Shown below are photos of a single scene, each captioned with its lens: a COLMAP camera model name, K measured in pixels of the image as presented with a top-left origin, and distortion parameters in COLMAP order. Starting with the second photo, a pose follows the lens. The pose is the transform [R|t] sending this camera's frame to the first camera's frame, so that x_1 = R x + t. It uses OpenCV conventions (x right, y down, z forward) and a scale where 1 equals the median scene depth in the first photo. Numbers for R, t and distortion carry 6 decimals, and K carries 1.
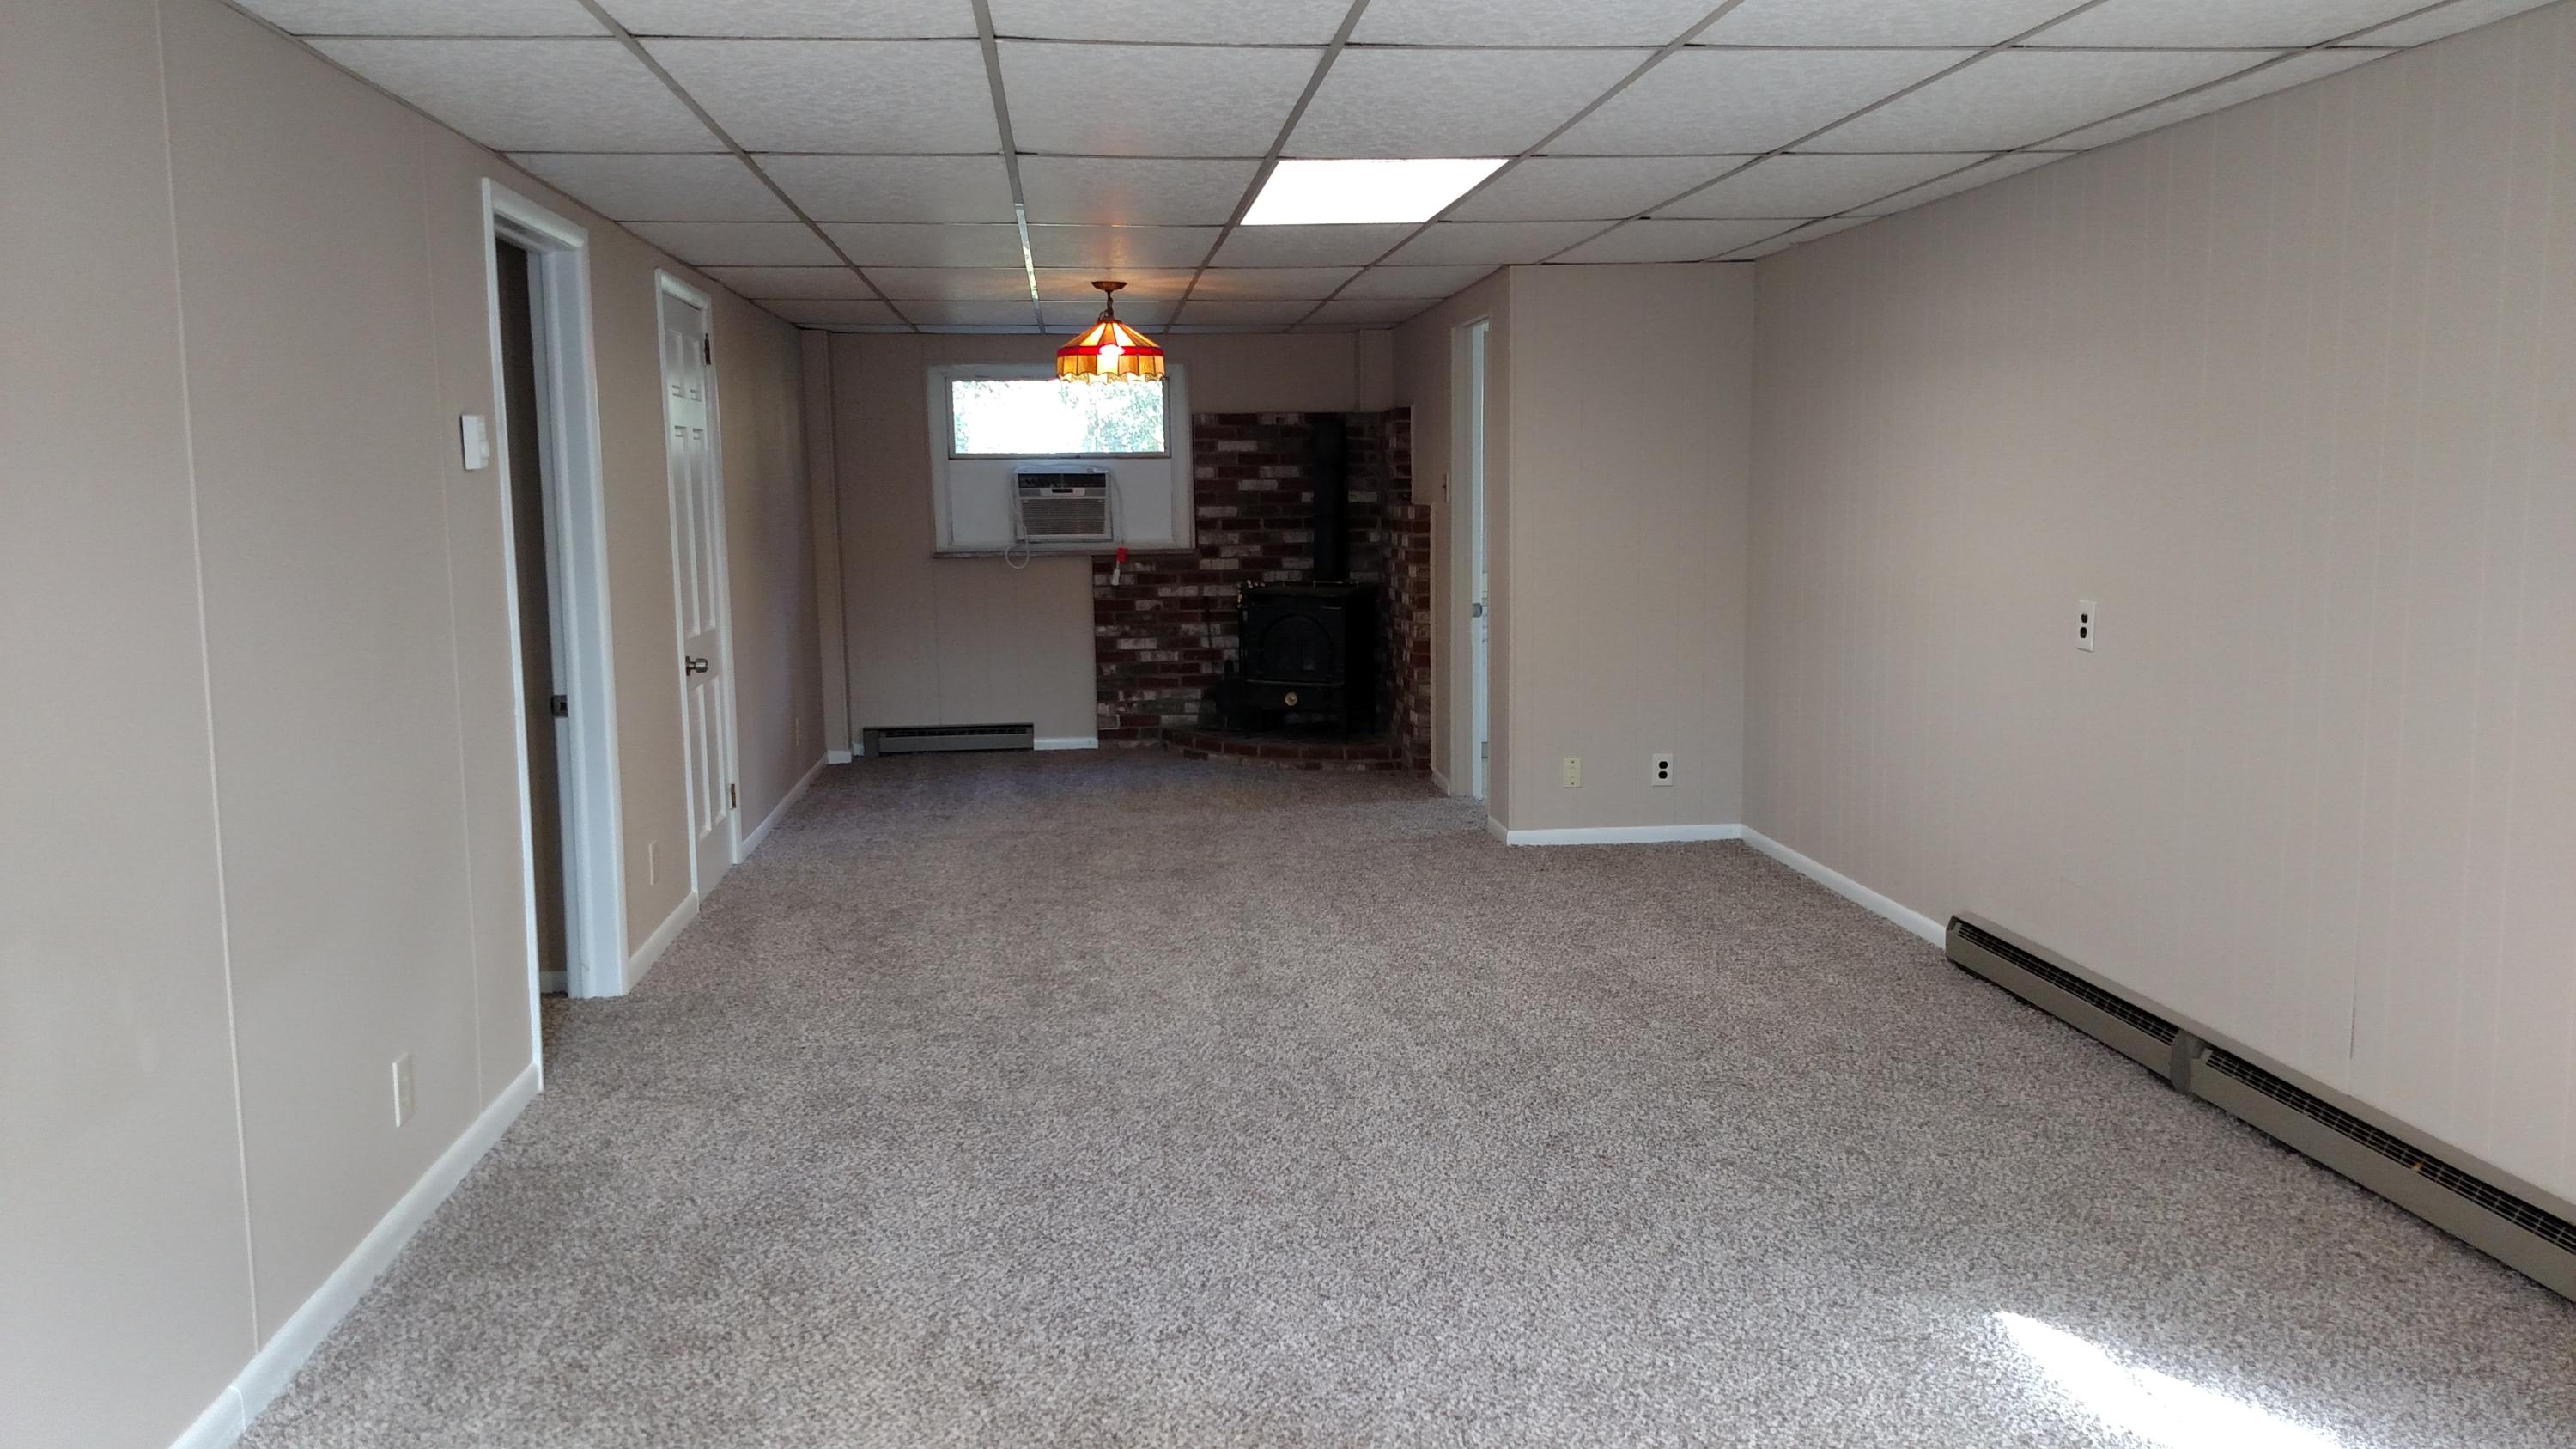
lens RADIAL K [[2050.5, 0, 1281.6], [0, 2050.5, 721.8], [0, 0, 1]] dist [0.065820, -0.026631]
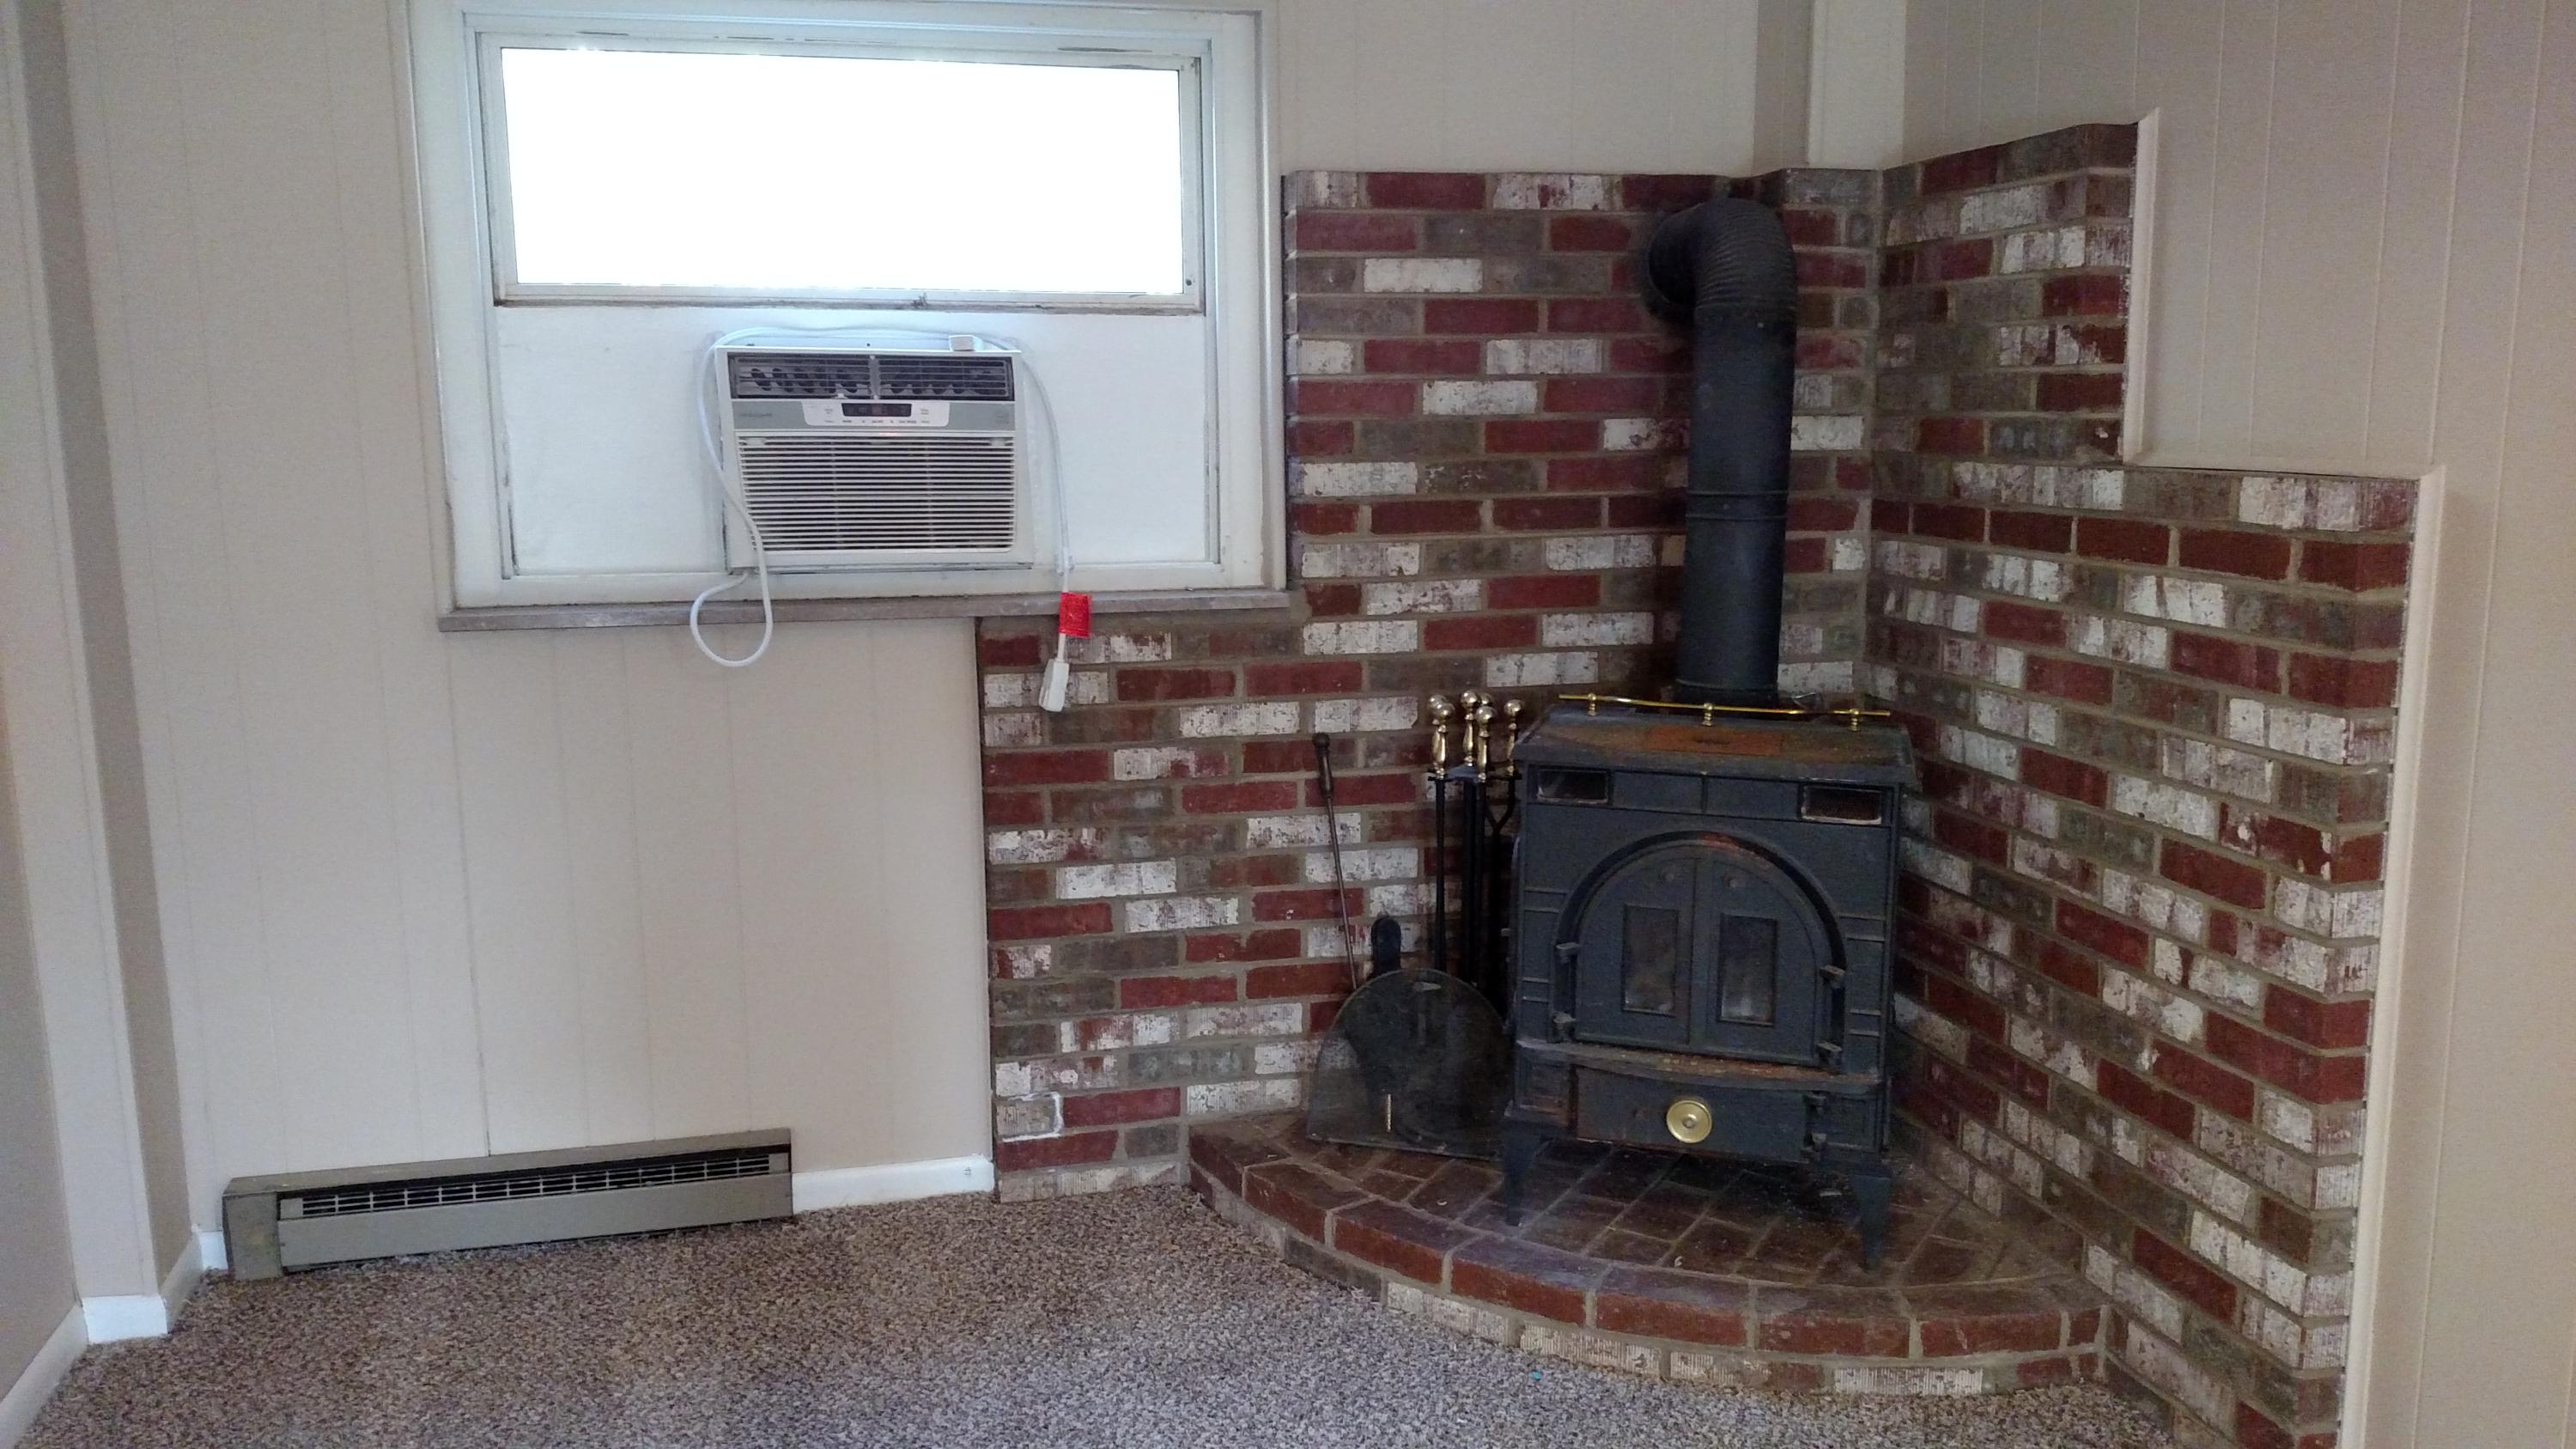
lens RADIAL K [[2050.5, 0, 1303.6], [0, 2050.5, 733.6], [0, 0, 1]] dist [0.065820, -0.026631]
pose [[0.990664, -0.015046, 0.135492, -0.085005], [0.008764, 0.998864, 0.046839, -0.076863], [-0.136043, -0.045214, 0.989671, 0.672919]]
